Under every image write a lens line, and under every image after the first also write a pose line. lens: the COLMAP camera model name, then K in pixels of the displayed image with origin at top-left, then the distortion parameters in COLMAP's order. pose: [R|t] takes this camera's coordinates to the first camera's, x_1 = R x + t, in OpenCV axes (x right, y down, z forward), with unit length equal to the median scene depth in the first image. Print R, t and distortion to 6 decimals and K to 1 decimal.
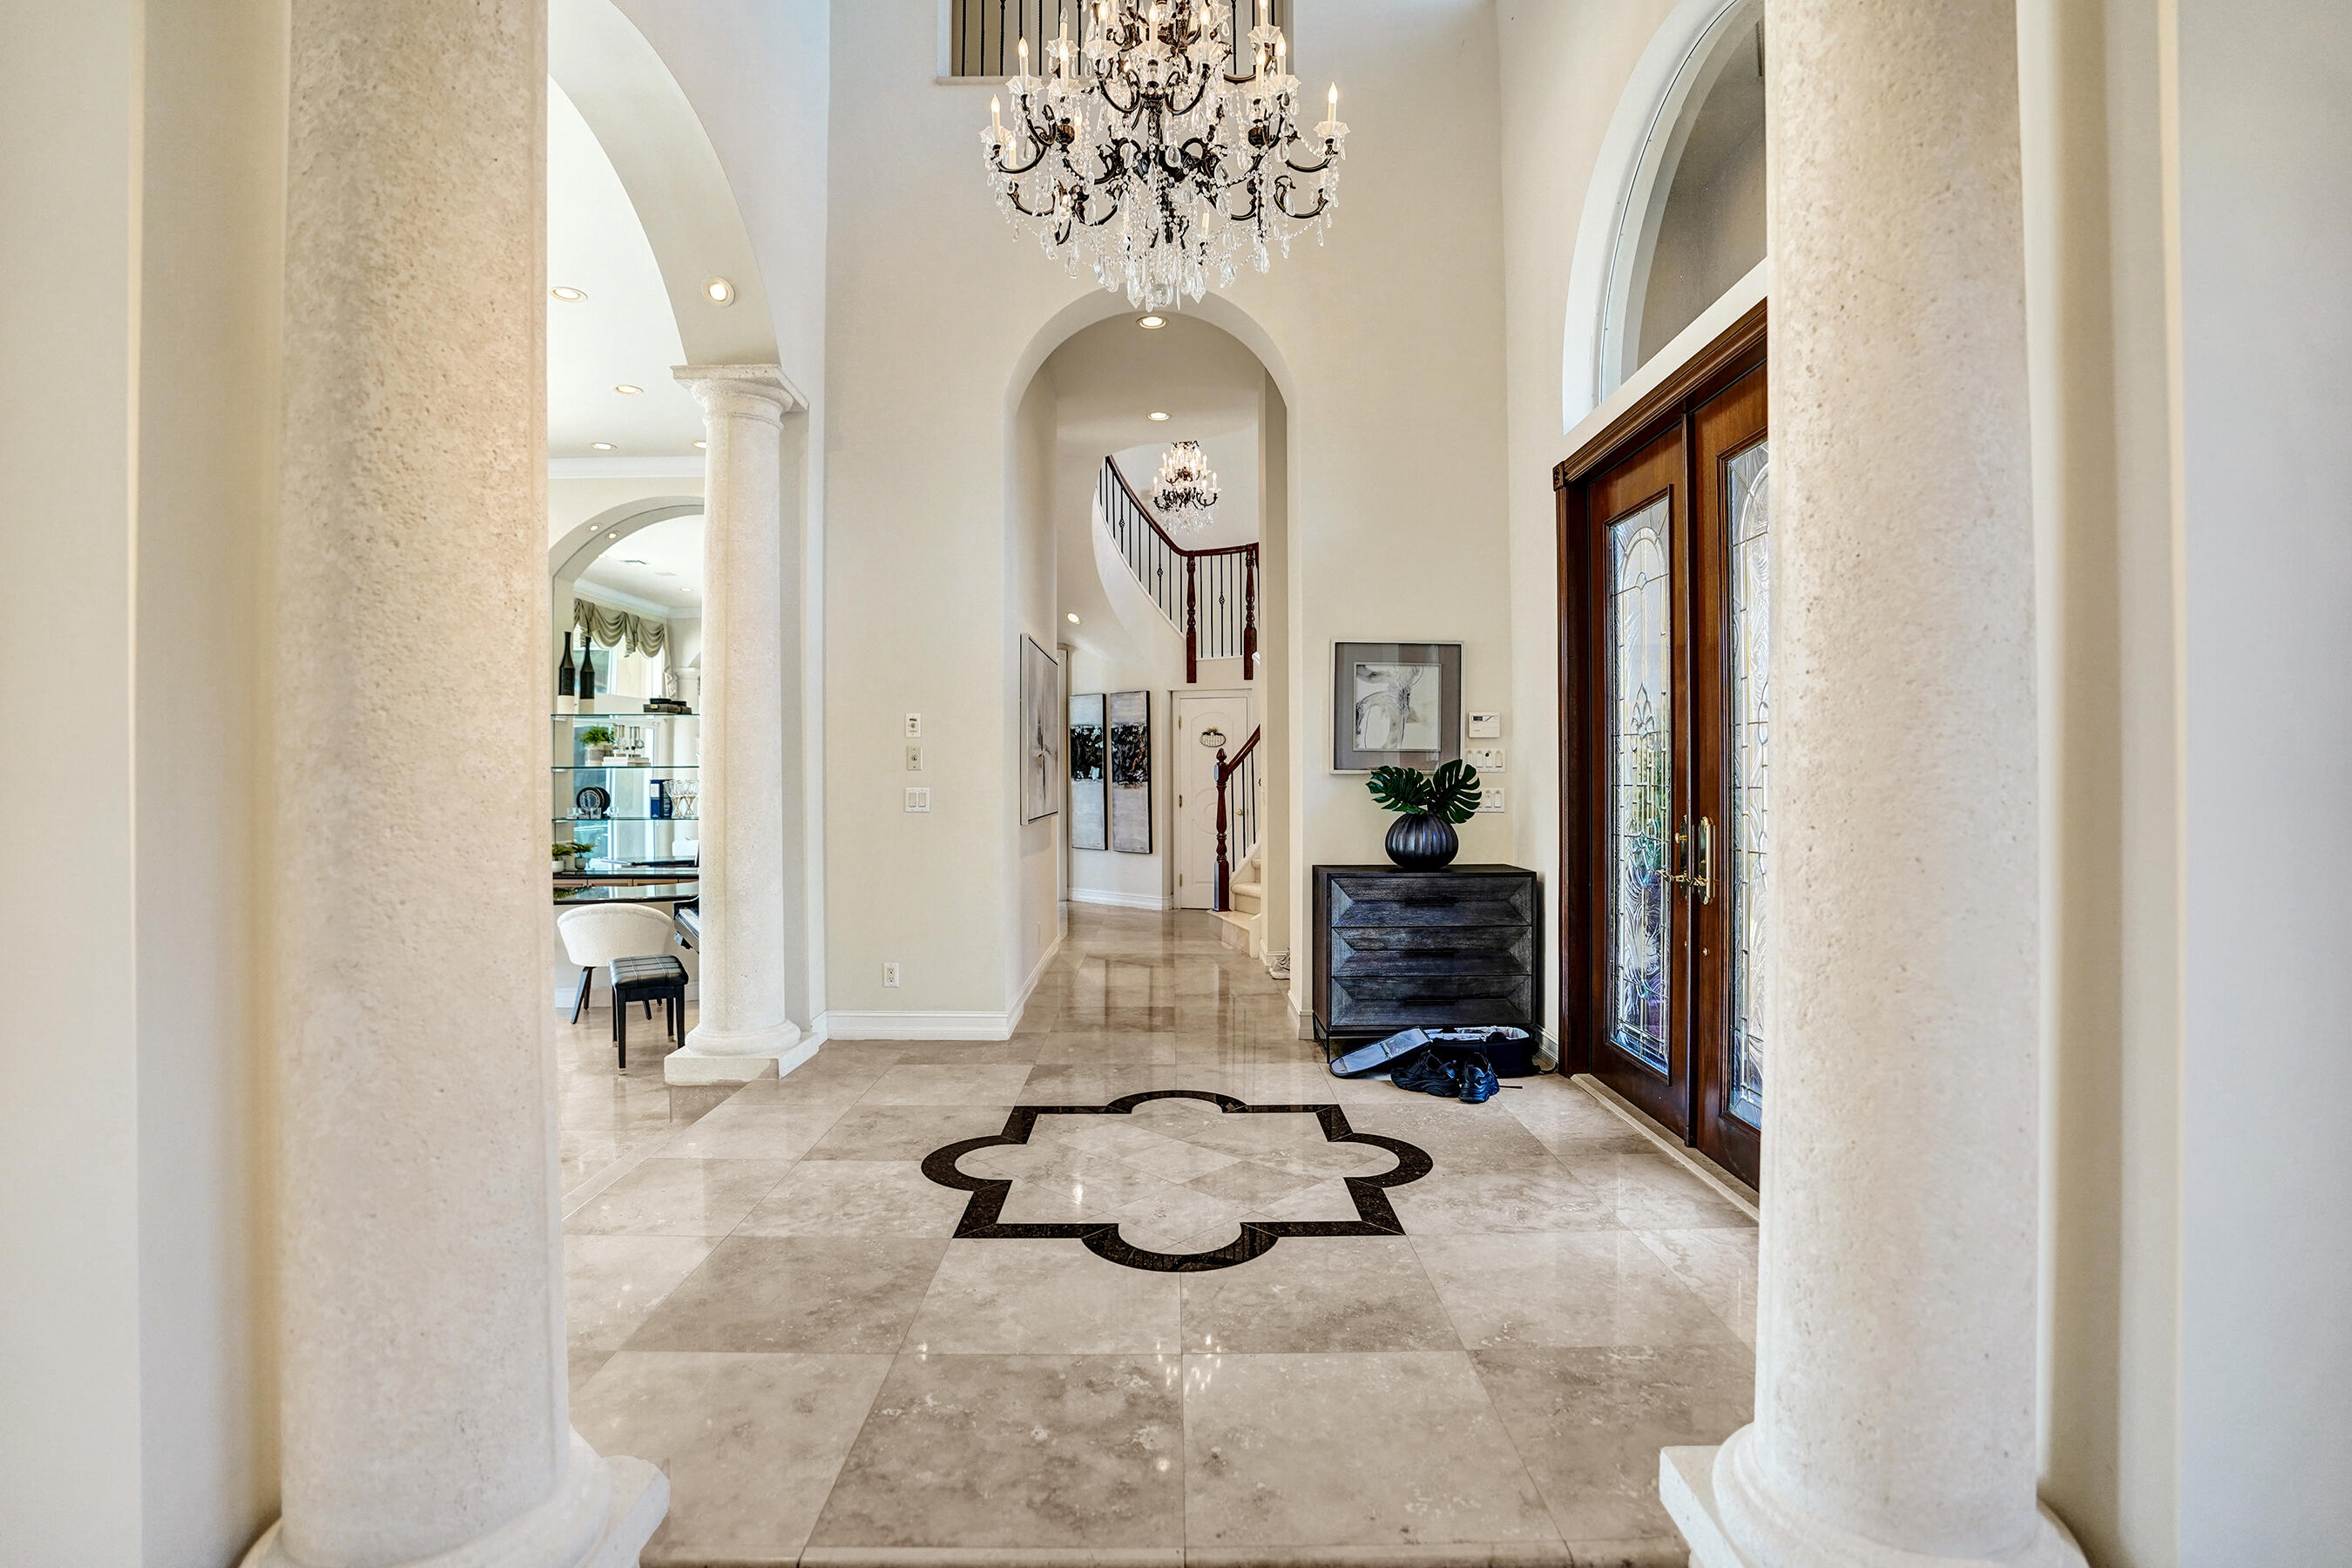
lens RADIAL K [[1116.3, 0, 1174.9], [0, 1116.3, 786.1], [0, 0, 1]] dist [-0.023724, 0.007048]
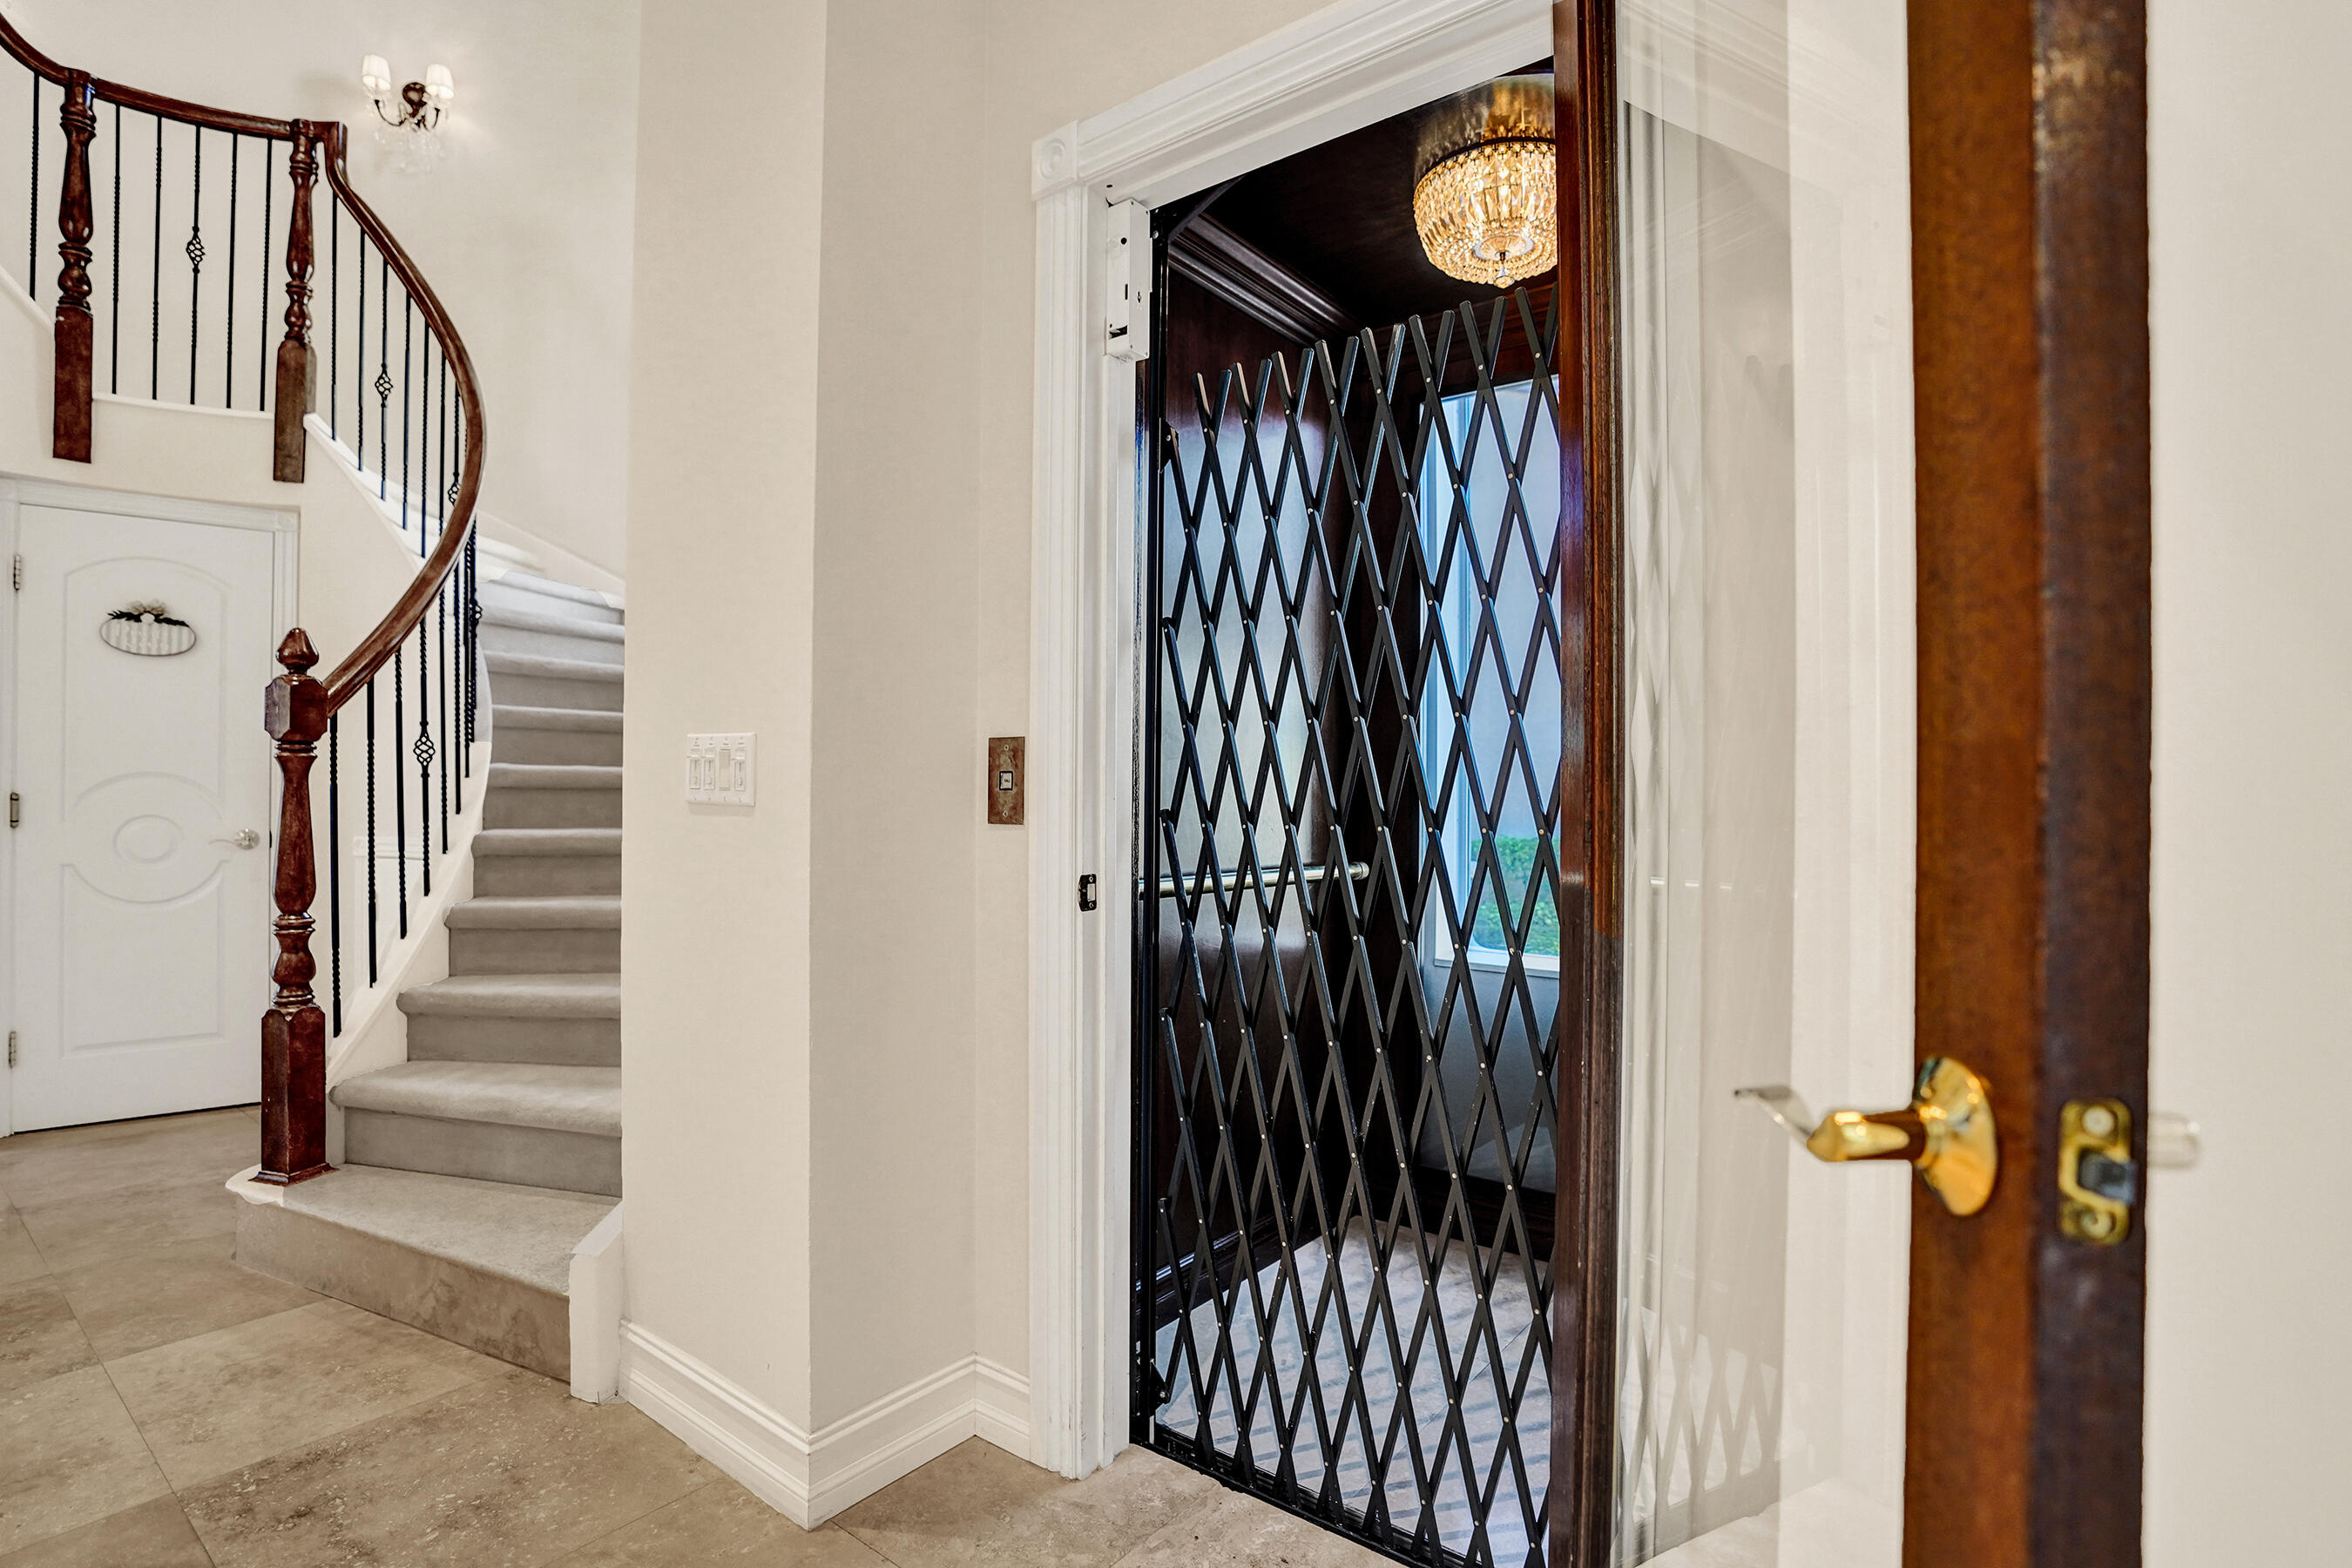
lens RADIAL K [[1116.3, 0, 1180.9], [0, 1116.3, 783.4], [0, 0, 1]] dist [-0.023724, 0.007048]
pose [[0.627889, 0.014557, 0.778167, -0.032194], [-0.011263, 0.999890, -0.009616, 0.006233], [-0.778221, -0.002726, 0.627984, 0.533572]]
